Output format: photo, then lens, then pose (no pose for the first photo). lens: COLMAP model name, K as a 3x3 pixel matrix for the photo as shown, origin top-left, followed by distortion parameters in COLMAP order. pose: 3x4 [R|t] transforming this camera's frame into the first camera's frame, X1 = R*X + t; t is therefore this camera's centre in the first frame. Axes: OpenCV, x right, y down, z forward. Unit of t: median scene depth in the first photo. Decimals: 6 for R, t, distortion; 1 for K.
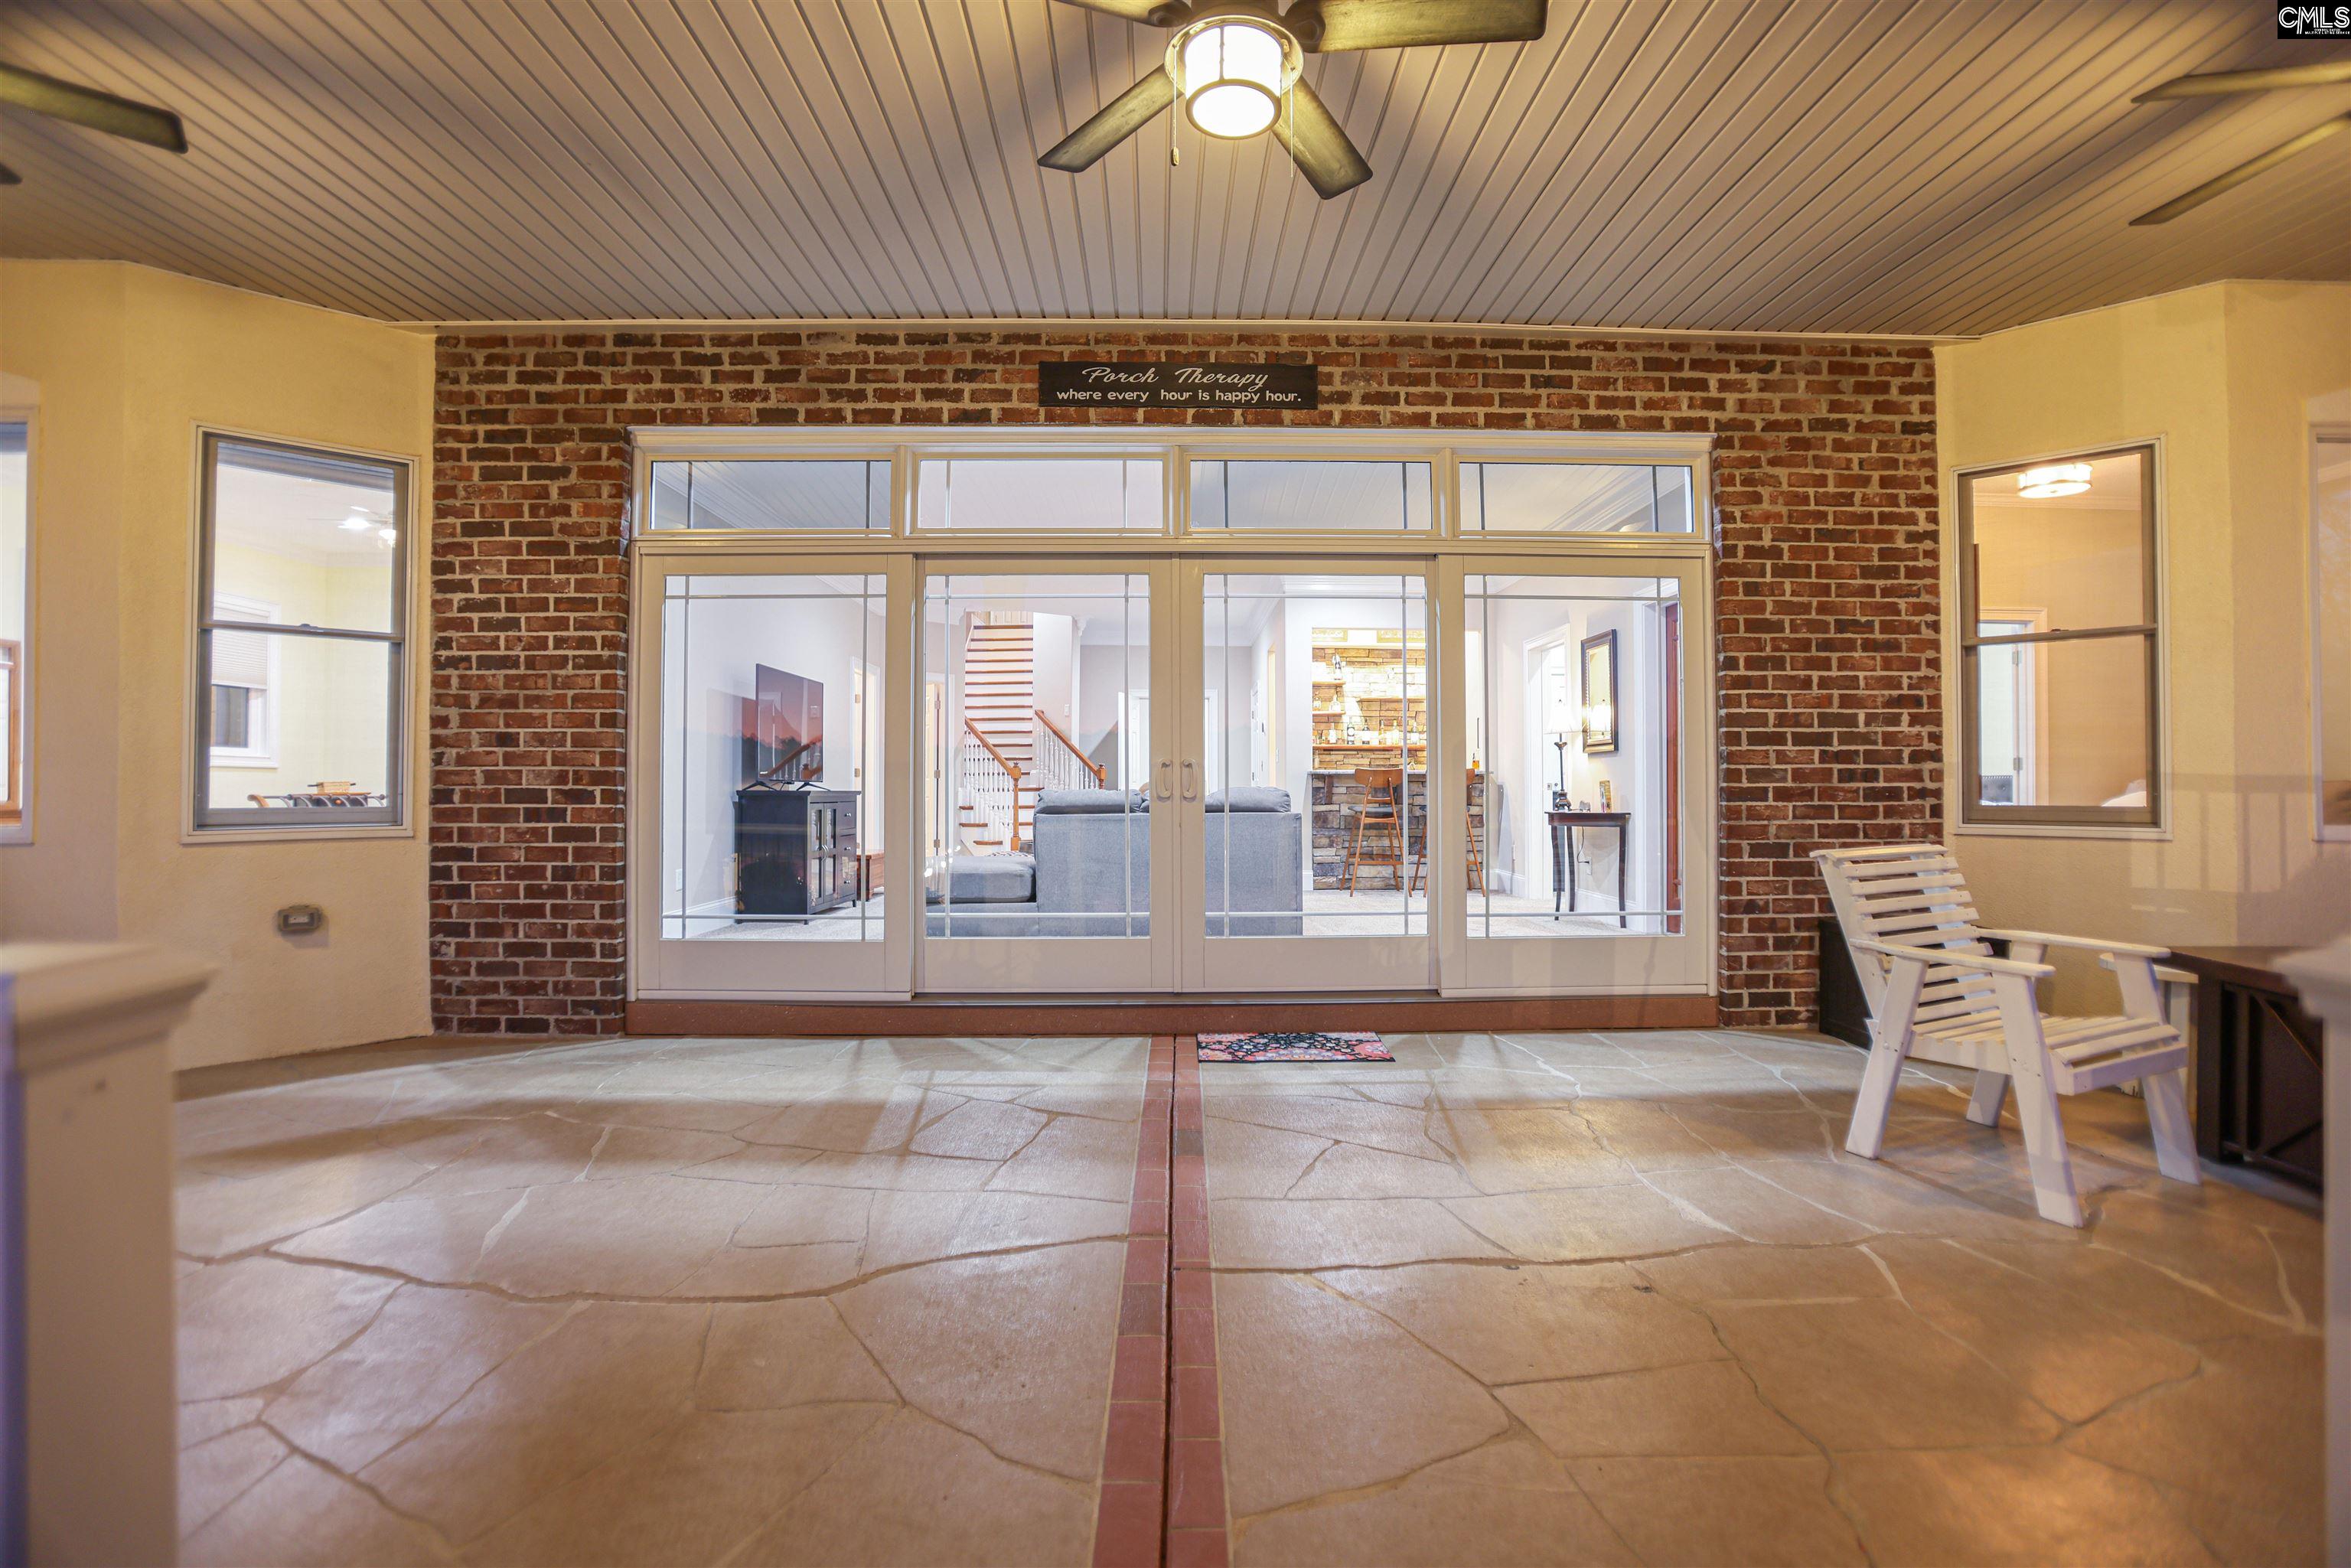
lens RADIAL K [[1071.6, 0, 1176.7], [0, 1071.6, 780.9], [0, 0, 1]] dist [-0.000891, 0.000213]
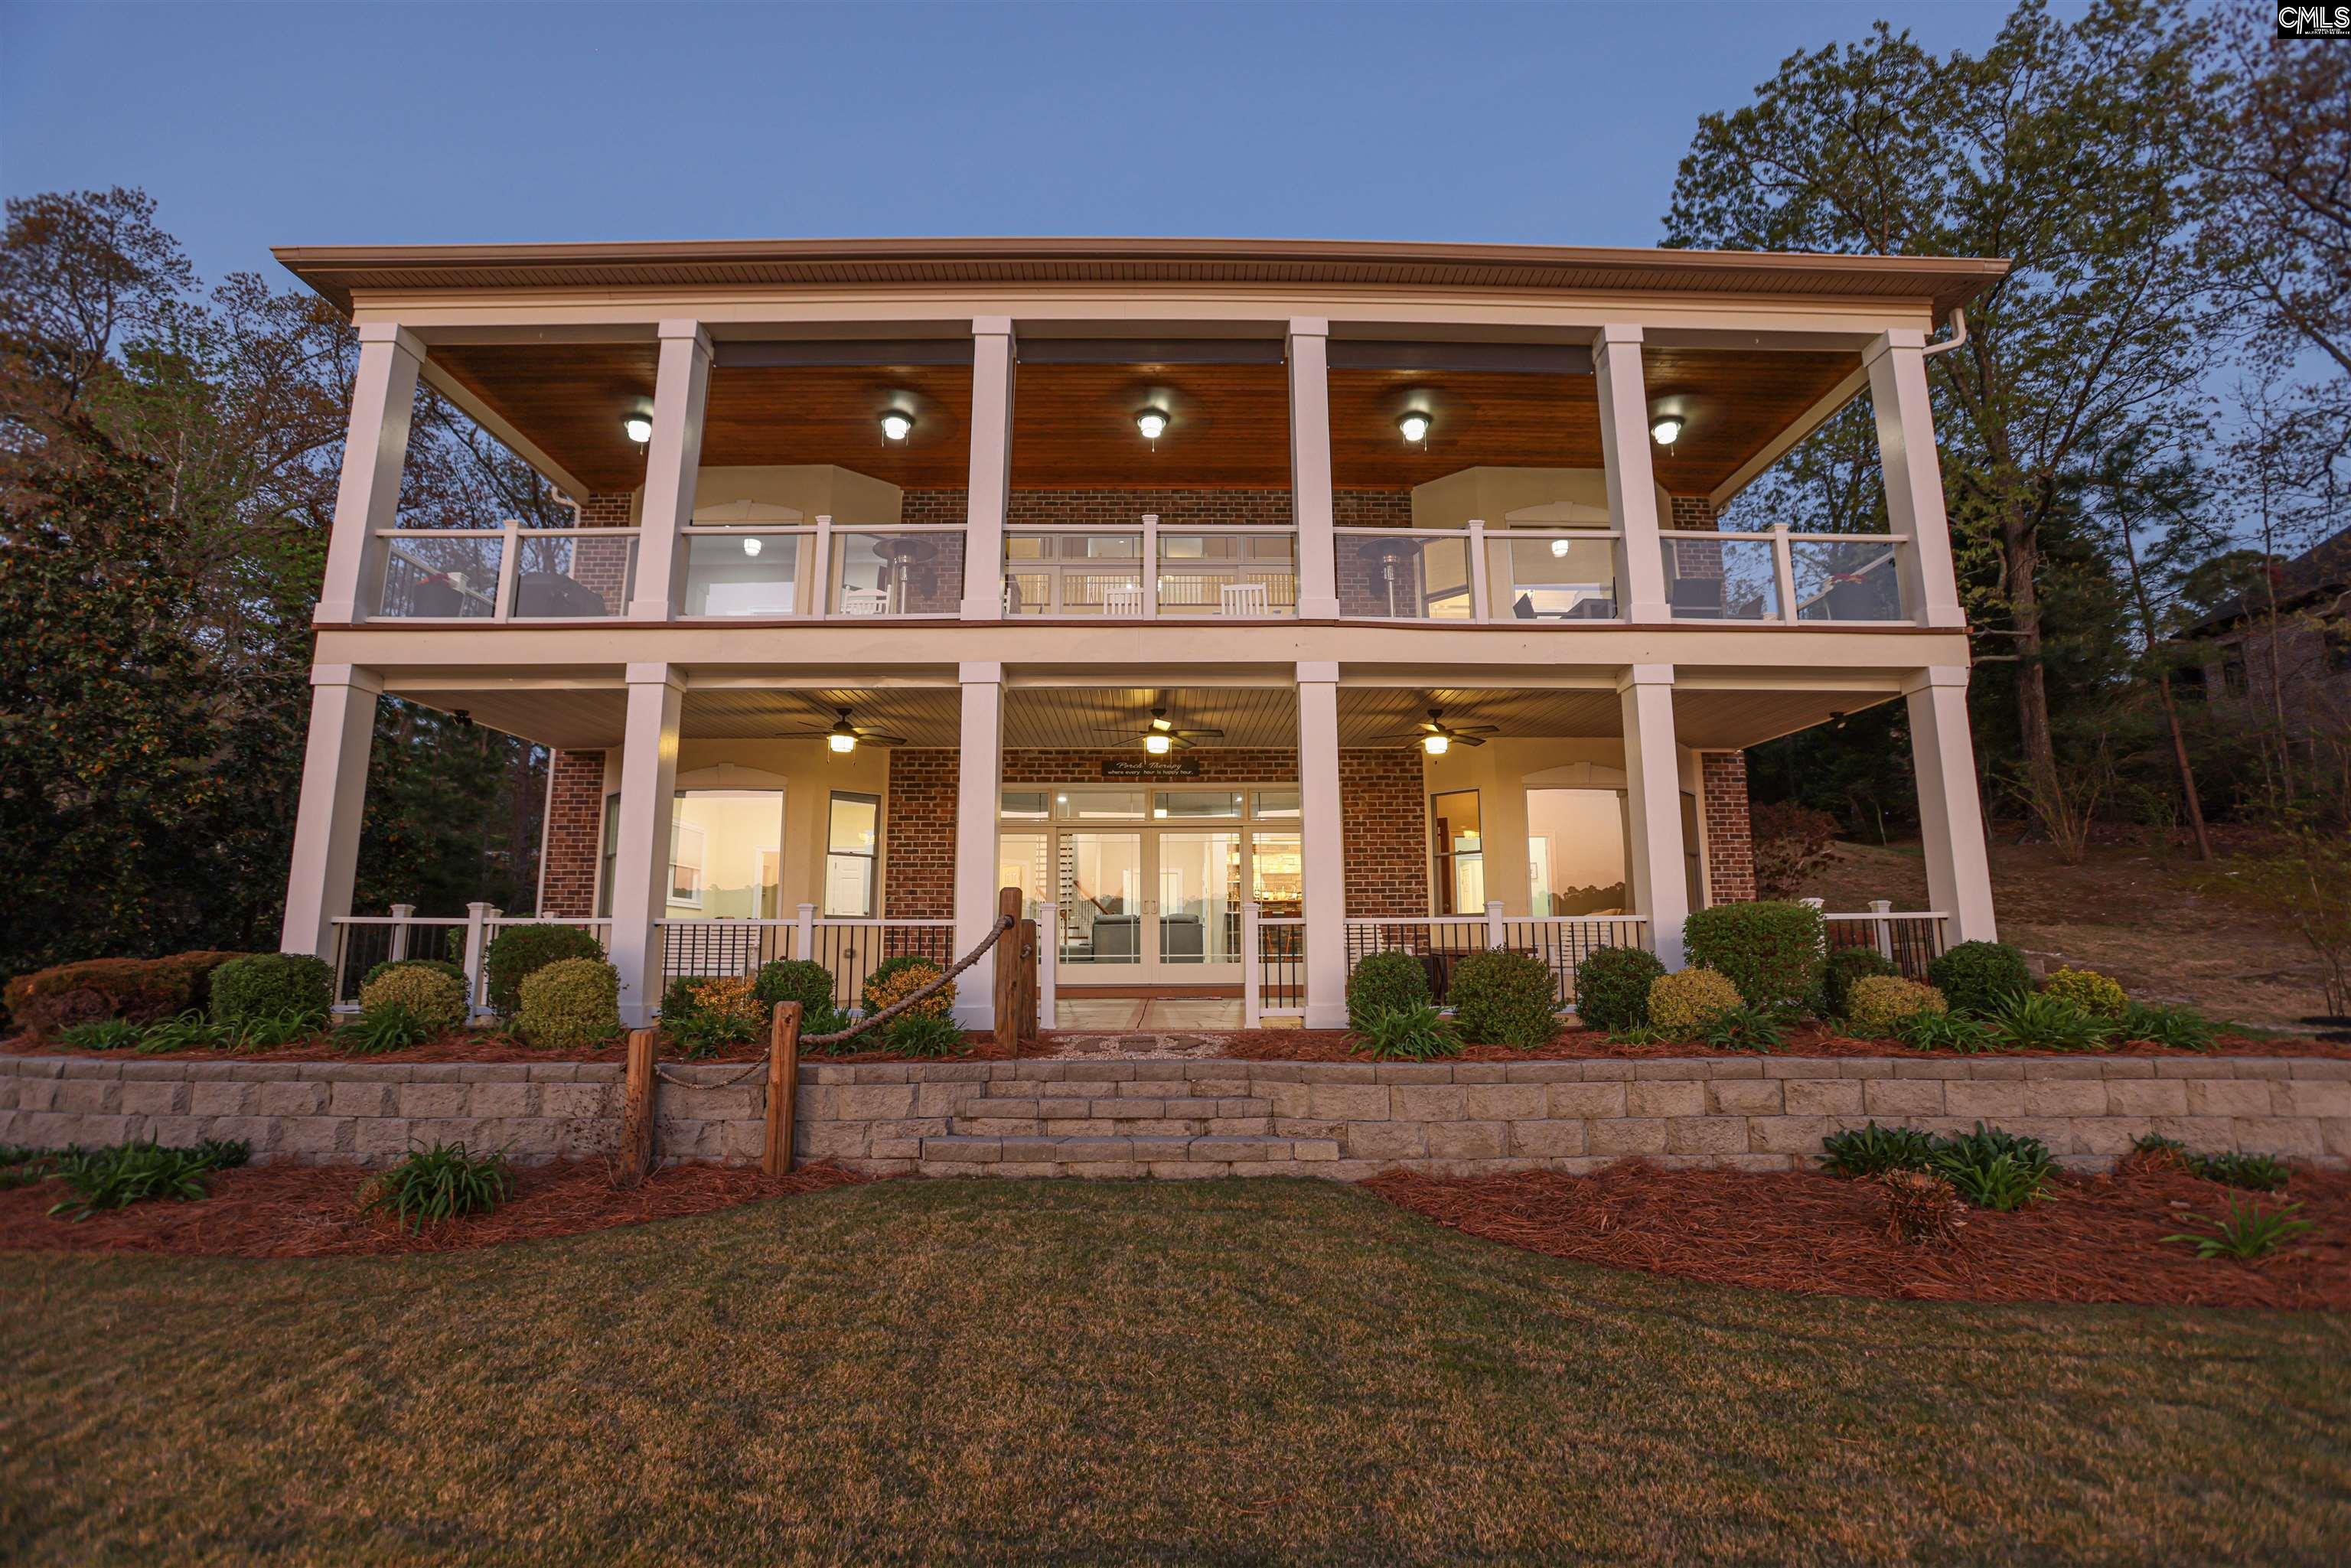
lens RADIAL K [[1071.6, 0, 1177.5], [0, 1071.6, 777.0], [0, 0, 1]] dist [-0.000891, 0.000213]
pose [[0.999992, -0.003454, -0.001761, 0.080174], [0.003131, 0.987346, -0.158548, 0.110280], [0.002286, 0.158541, 0.987350, -1.832596]]
